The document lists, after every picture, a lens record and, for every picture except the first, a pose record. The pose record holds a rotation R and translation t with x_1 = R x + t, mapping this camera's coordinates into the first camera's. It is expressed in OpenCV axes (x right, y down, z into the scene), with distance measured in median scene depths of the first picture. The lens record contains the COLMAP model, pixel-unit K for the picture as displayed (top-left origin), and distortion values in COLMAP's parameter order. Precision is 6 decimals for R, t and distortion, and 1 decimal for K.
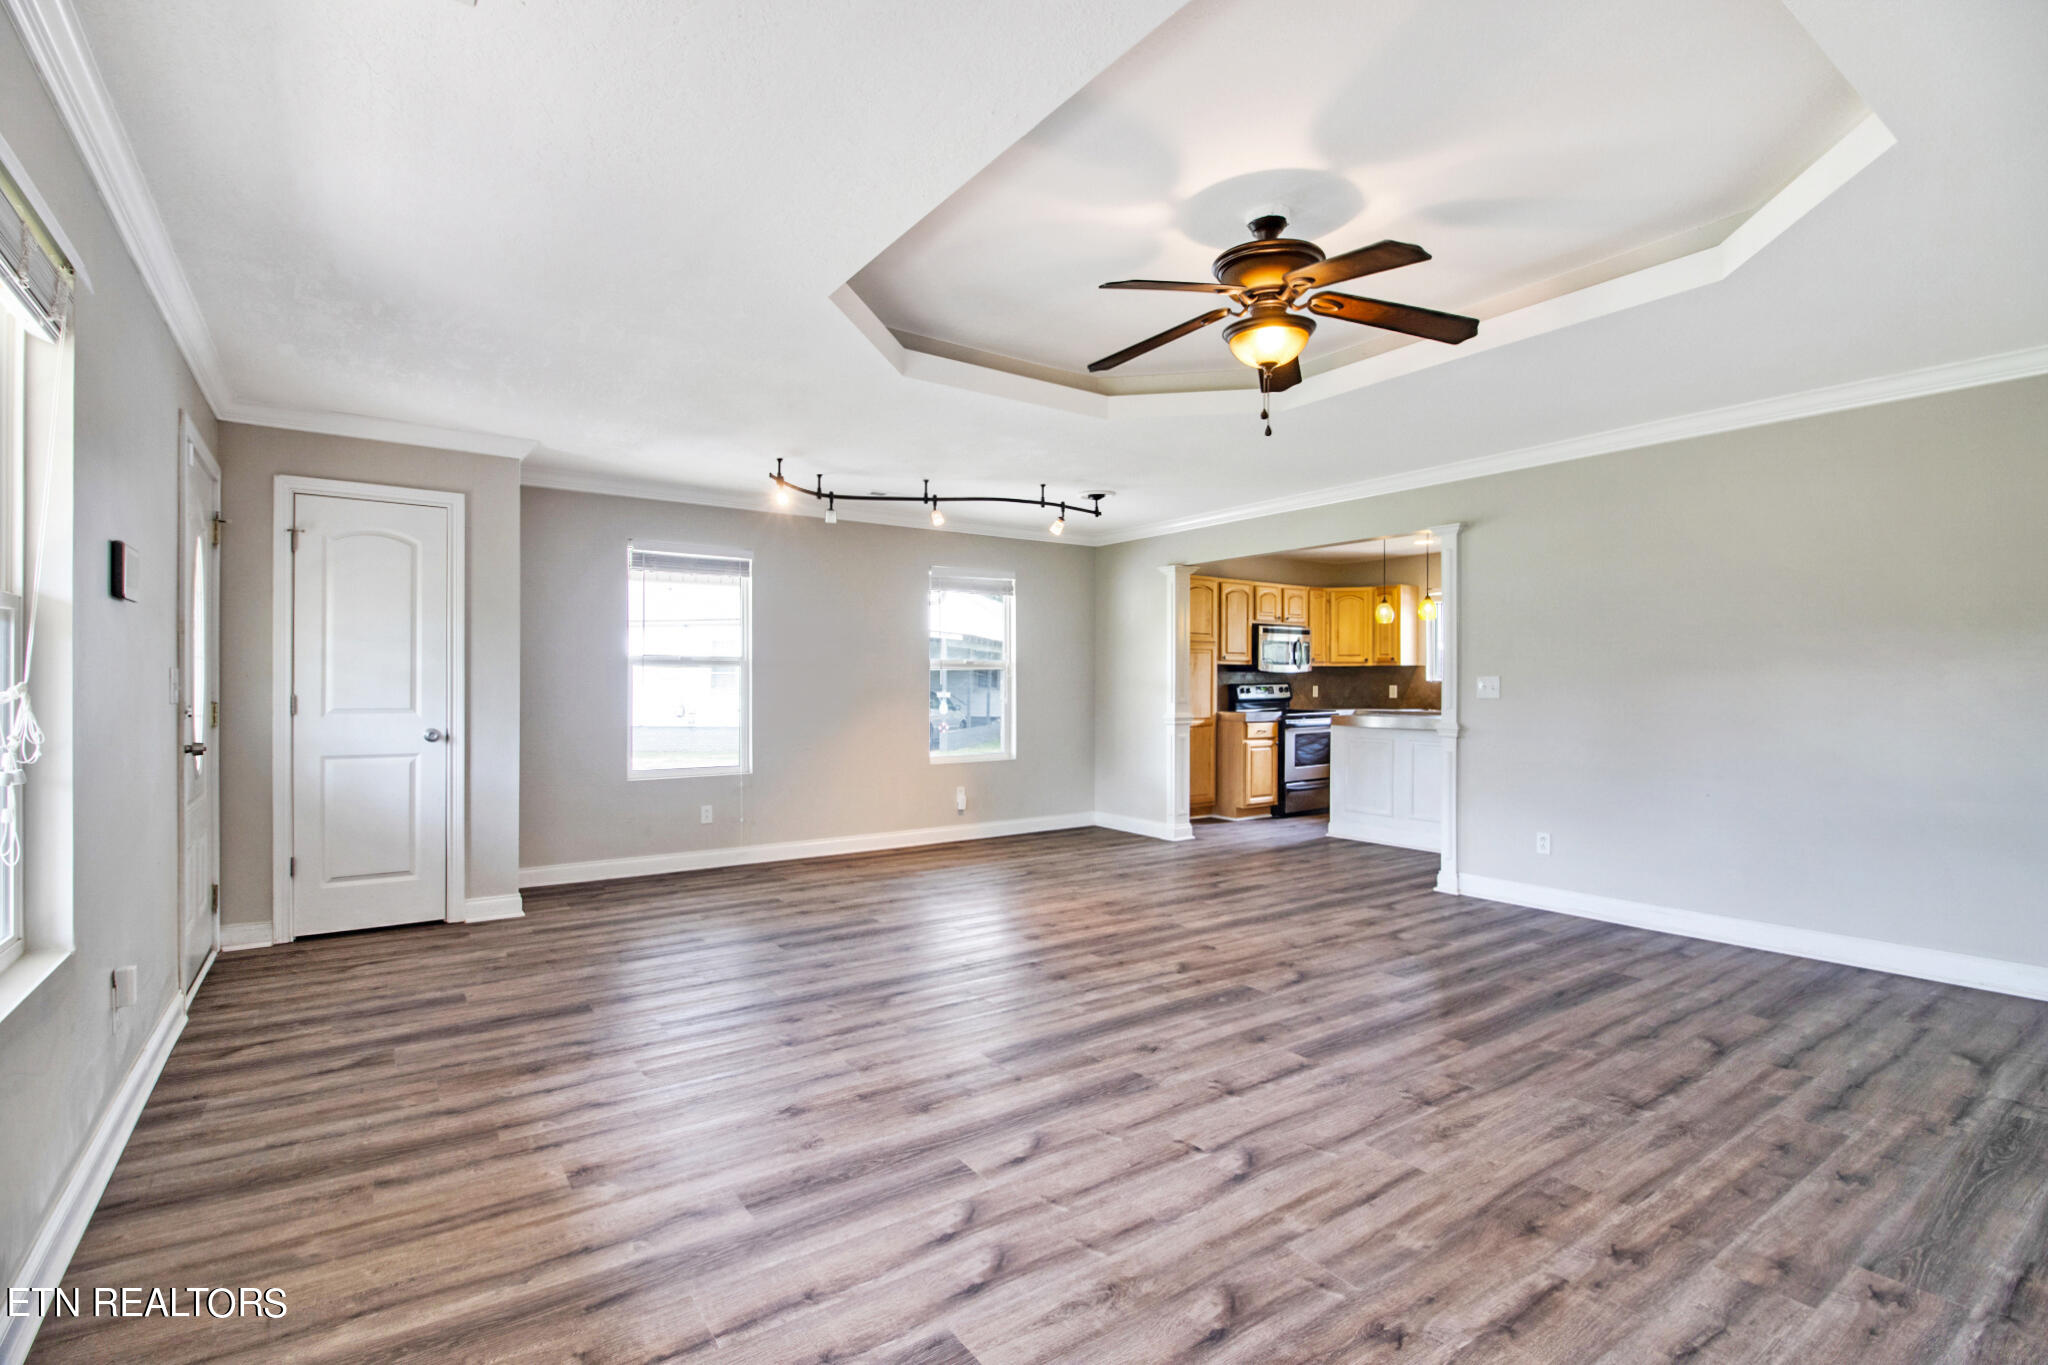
lens RADIAL K [[948.5, 0, 1029.1], [0, 948.5, 686.4], [0, 0, 1]] dist [-0.005174, -0.008107]
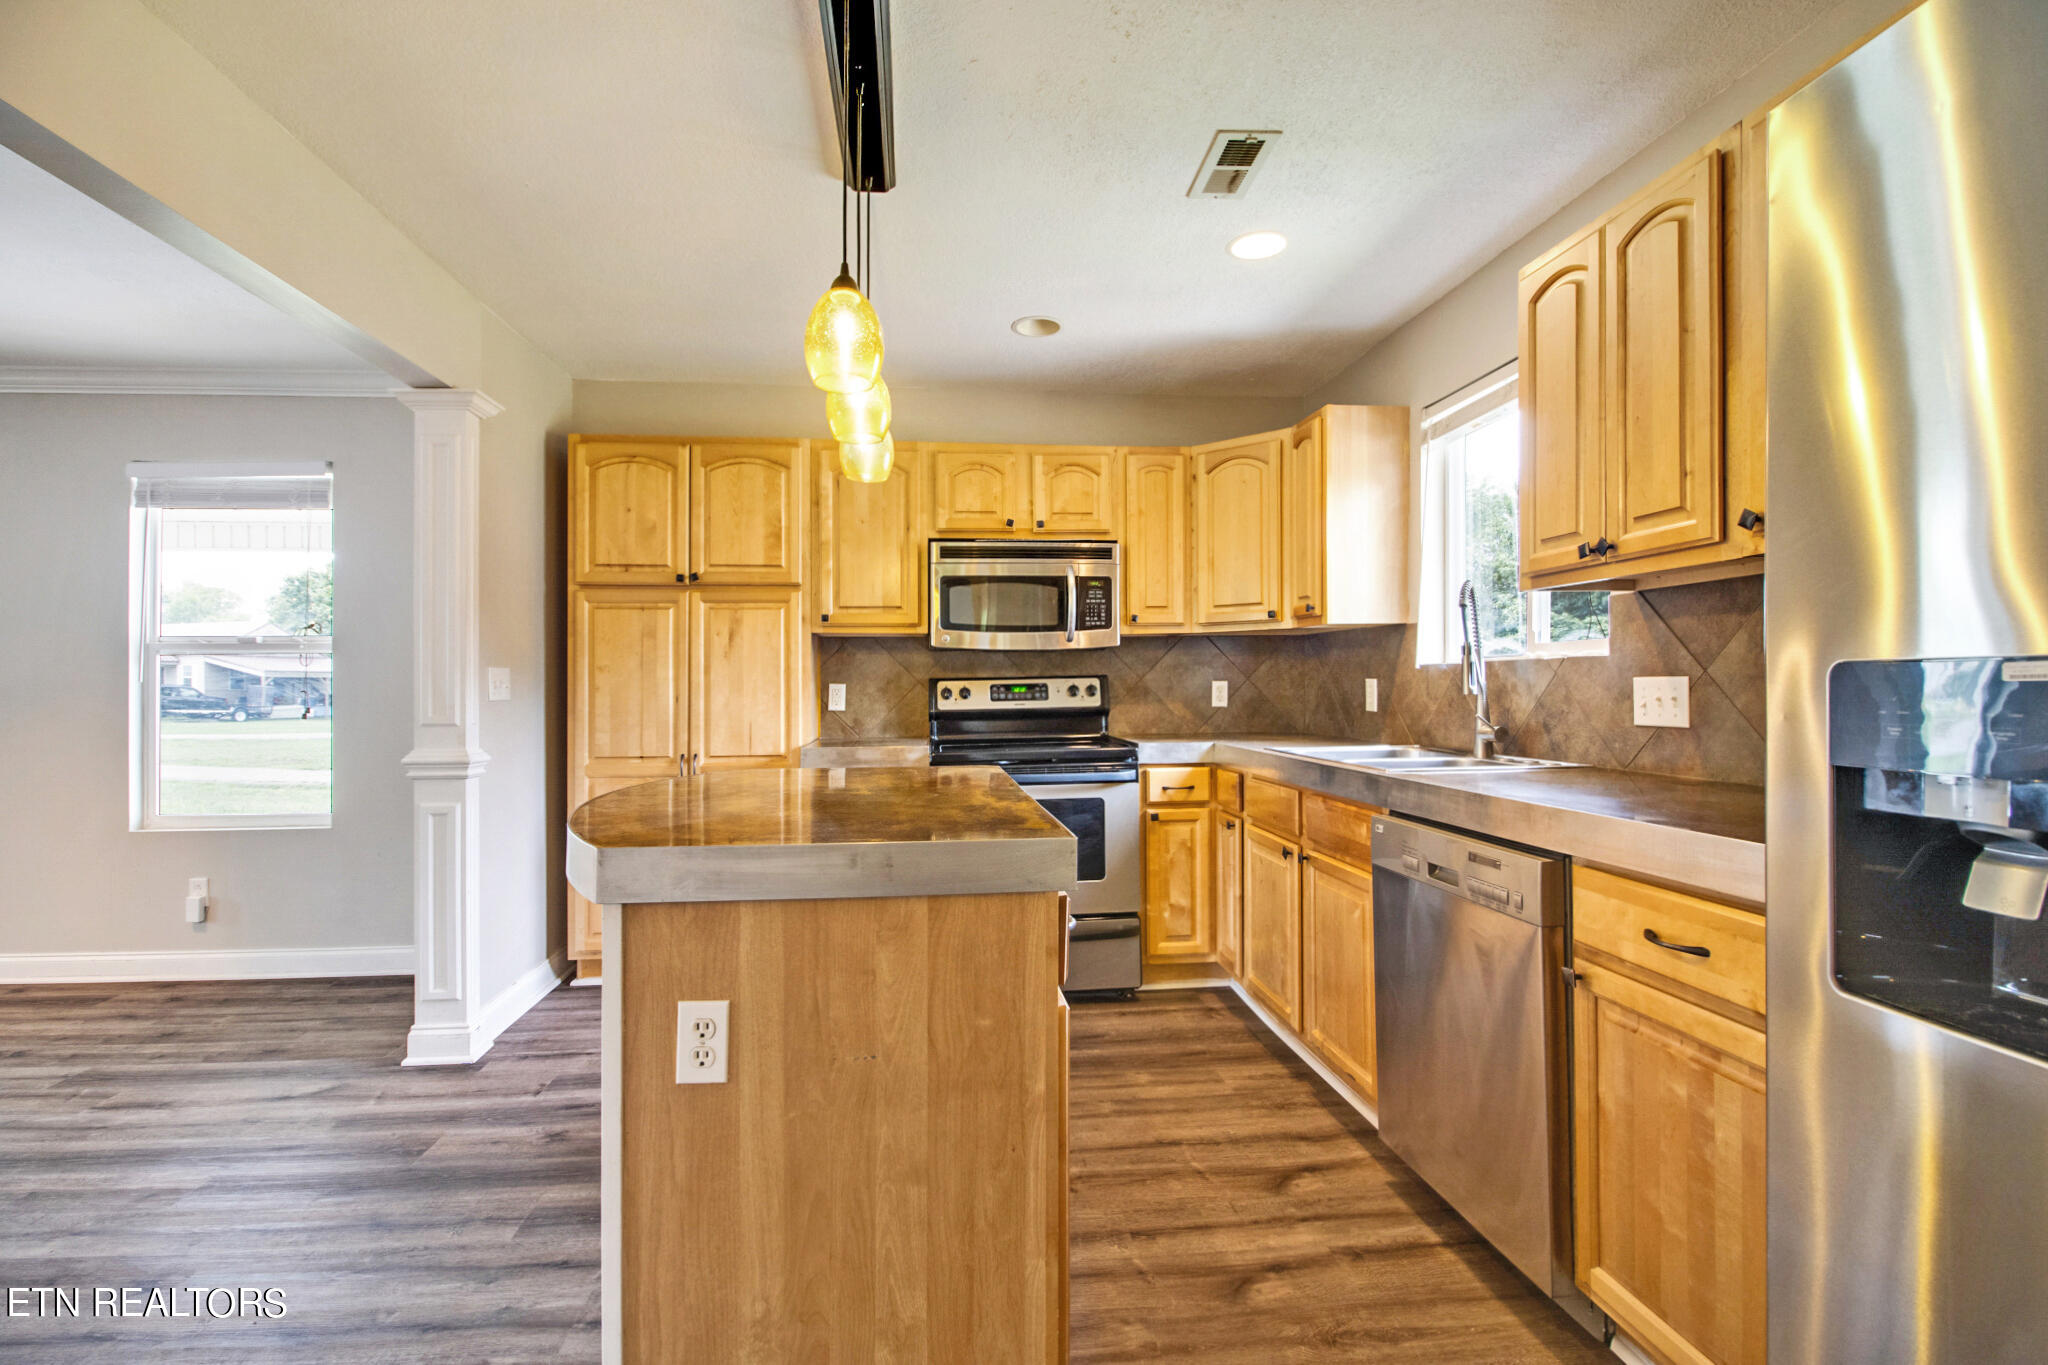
lens RADIAL K [[948.5, 0, 998.8], [0, 948.5, 675.4], [0, 0, 1]] dist [-0.005174, -0.008107]
pose [[0.865580, -0.009713, -0.500676, 1.082871], [0.004500, 0.999922, -0.011618, 0.003255], [0.500750, 0.007803, 0.865557, 1.439655]]
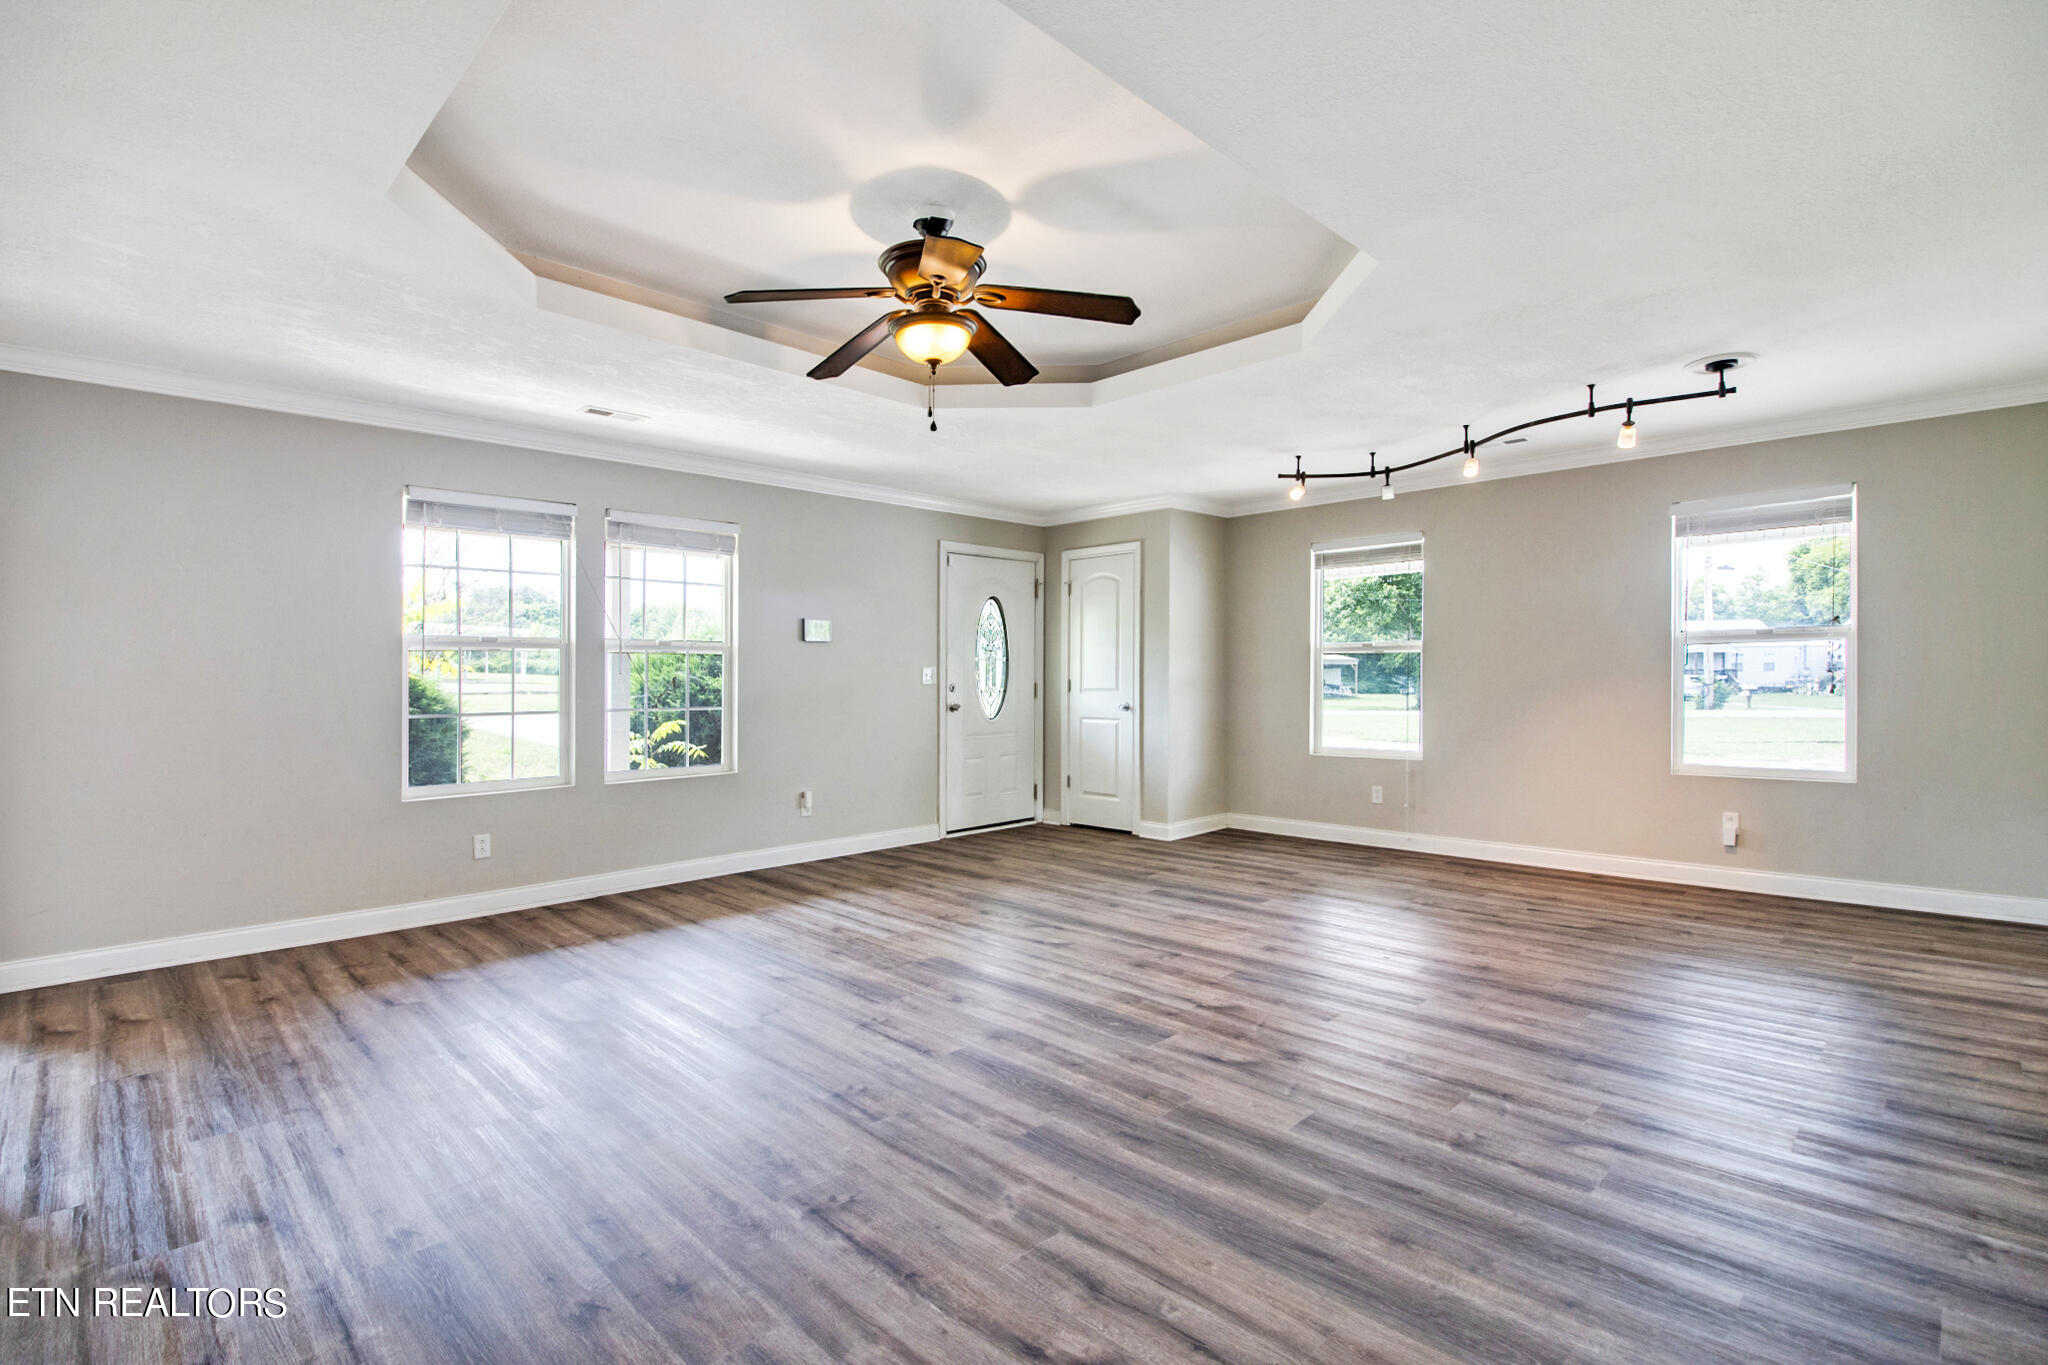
lens RADIAL K [[948.5, 0, 1019.5], [0, 948.5, 667.1], [0, 0, 1]] dist [-0.005174, -0.008107]
pose [[0.168735, -0.012880, -0.985577, 0.984191], [0.008869, 0.999894, -0.011549, 0.004961], [0.985622, -0.006792, 0.168832, 0.703581]]
